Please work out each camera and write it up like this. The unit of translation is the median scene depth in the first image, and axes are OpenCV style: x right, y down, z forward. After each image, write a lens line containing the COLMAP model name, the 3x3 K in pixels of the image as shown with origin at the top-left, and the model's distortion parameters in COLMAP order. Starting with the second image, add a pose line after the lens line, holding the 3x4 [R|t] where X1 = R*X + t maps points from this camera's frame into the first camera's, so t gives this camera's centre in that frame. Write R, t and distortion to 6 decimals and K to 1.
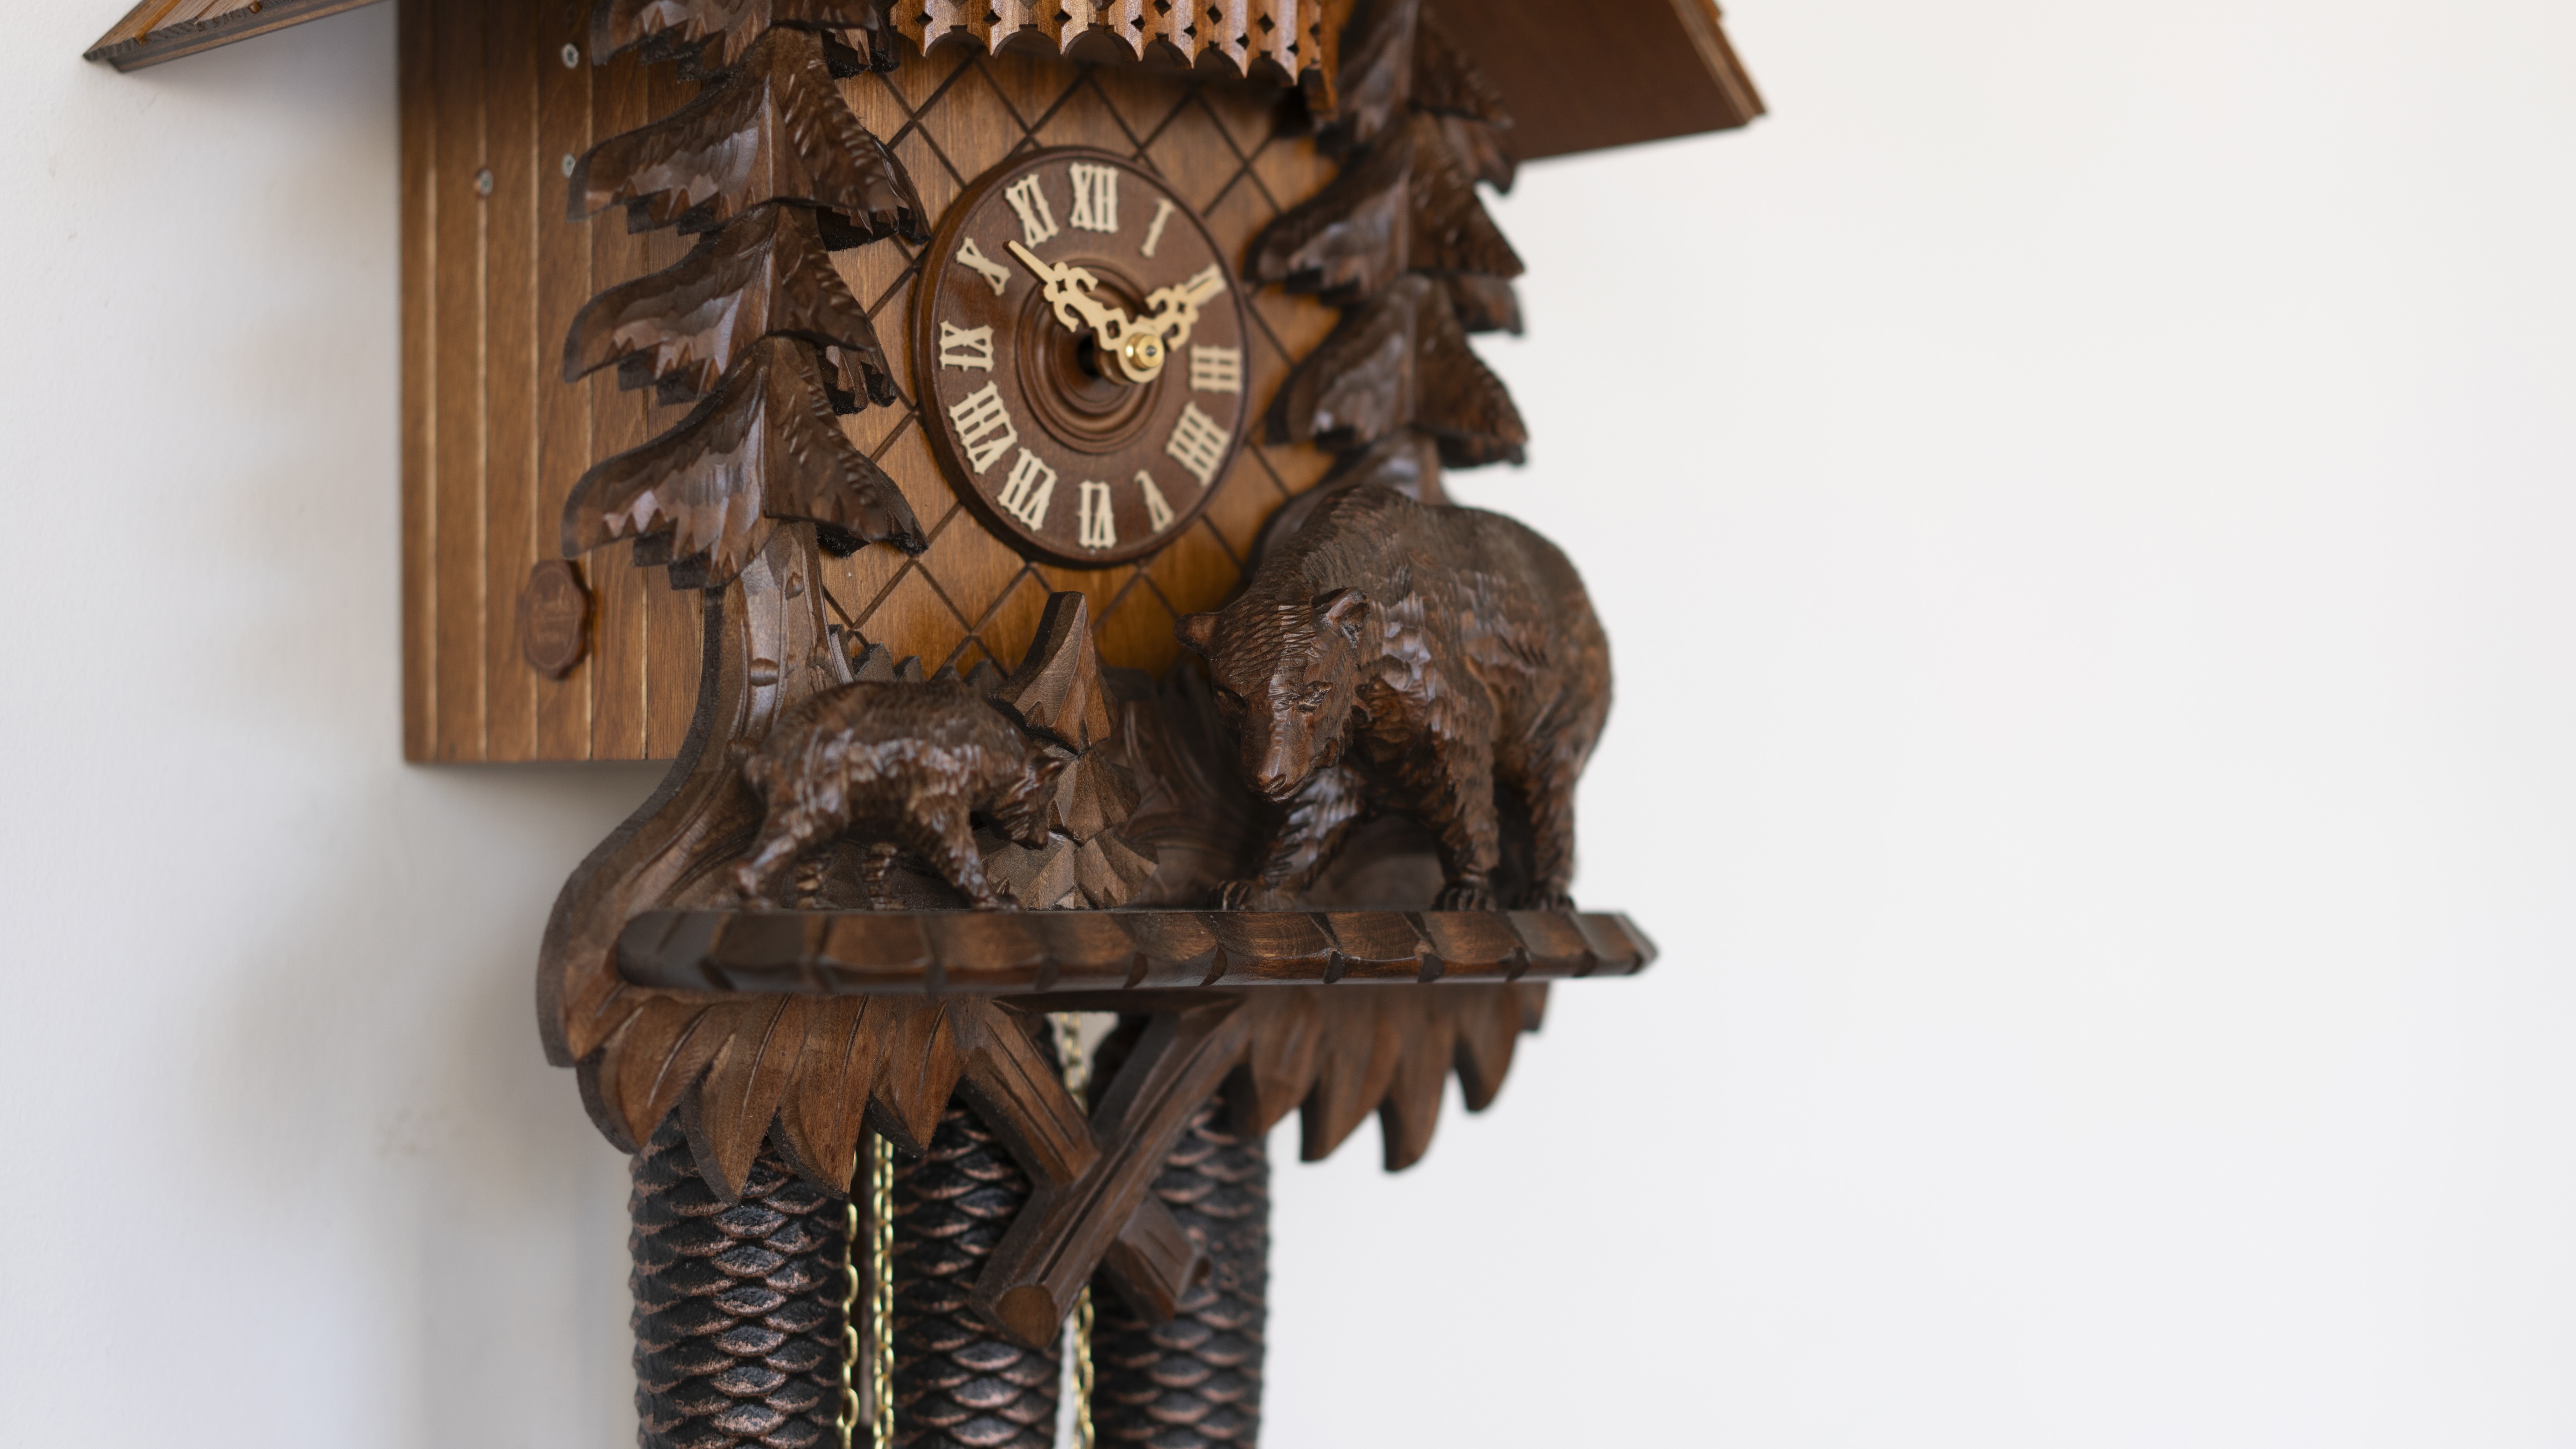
lens RADIAL K [[4098.6, 0, 1270.1], [0, 4098.6, 722.4], [0, 0, 1]] dist [0.016940, 0.000000]
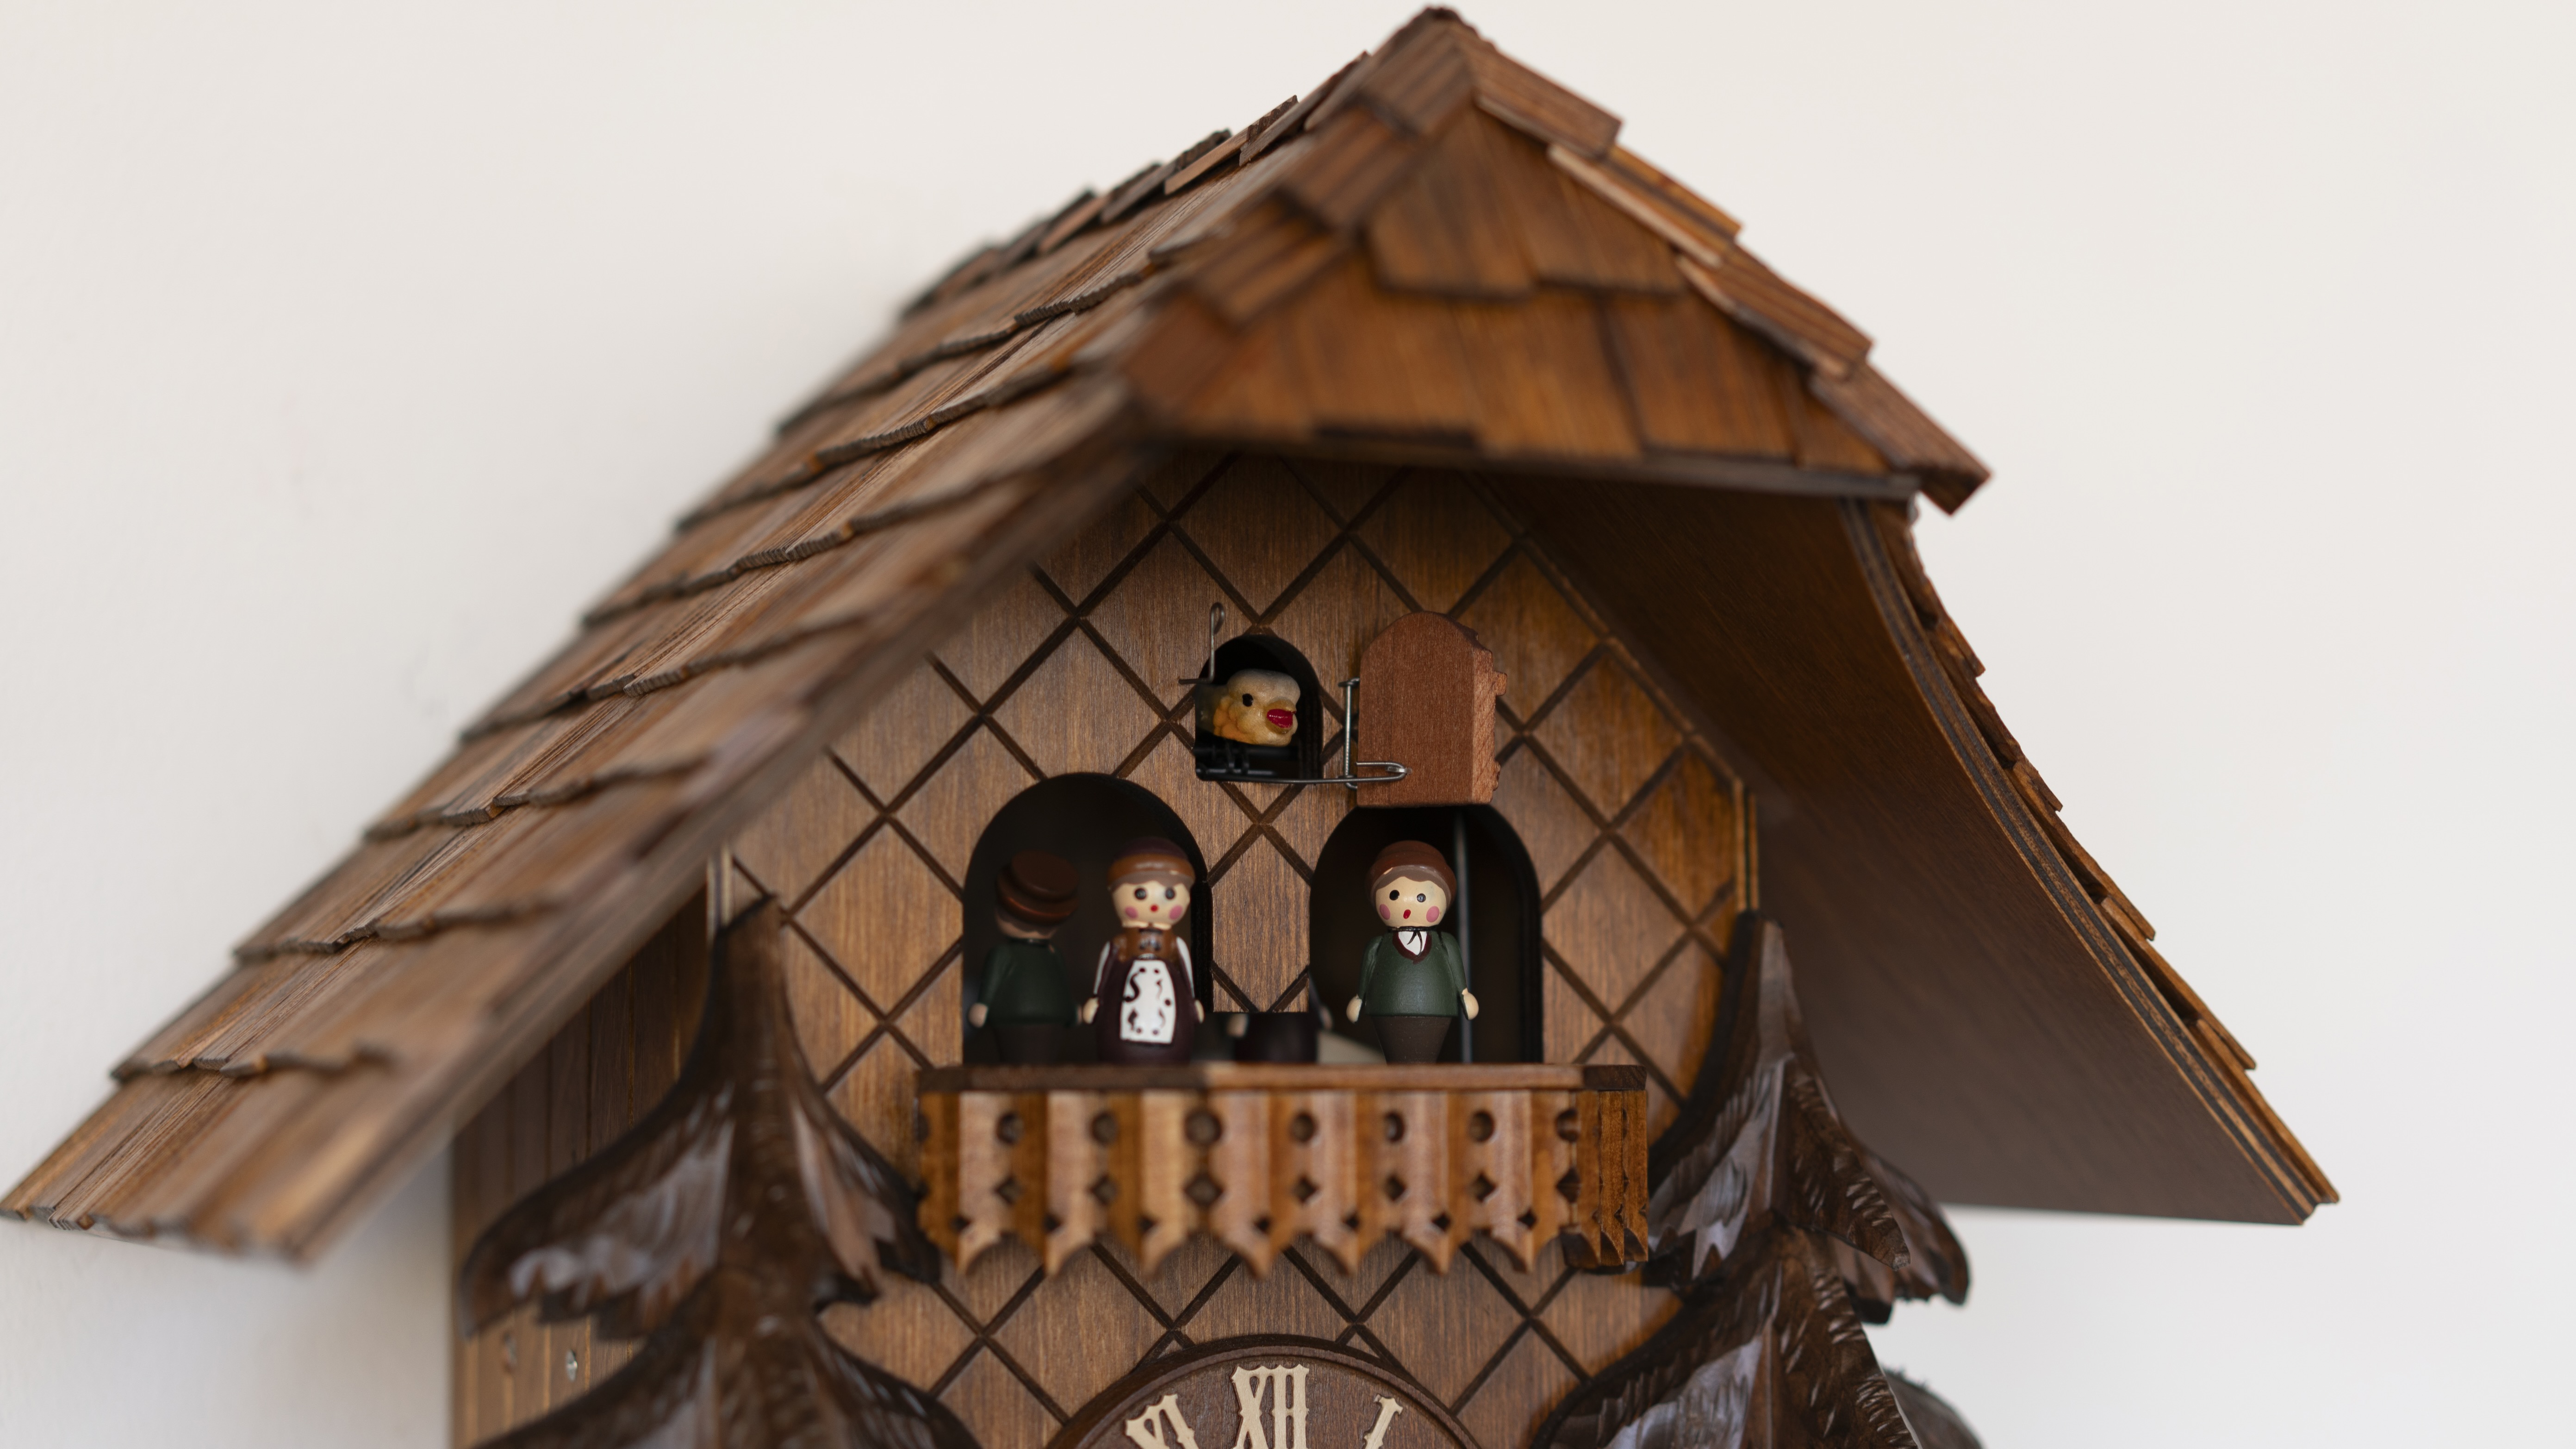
lens RADIAL K [[4098.6, 0, 1241.7], [0, 4098.6, 729.5], [0, 0, 1]] dist [0.016940, 0.000000]
pose [[0.961553, -0.030526, -0.272918, 0.148507], [0.012235, 0.997578, -0.068472, -0.199188], [0.274347, 0.062500, 0.959598, 0.327146]]
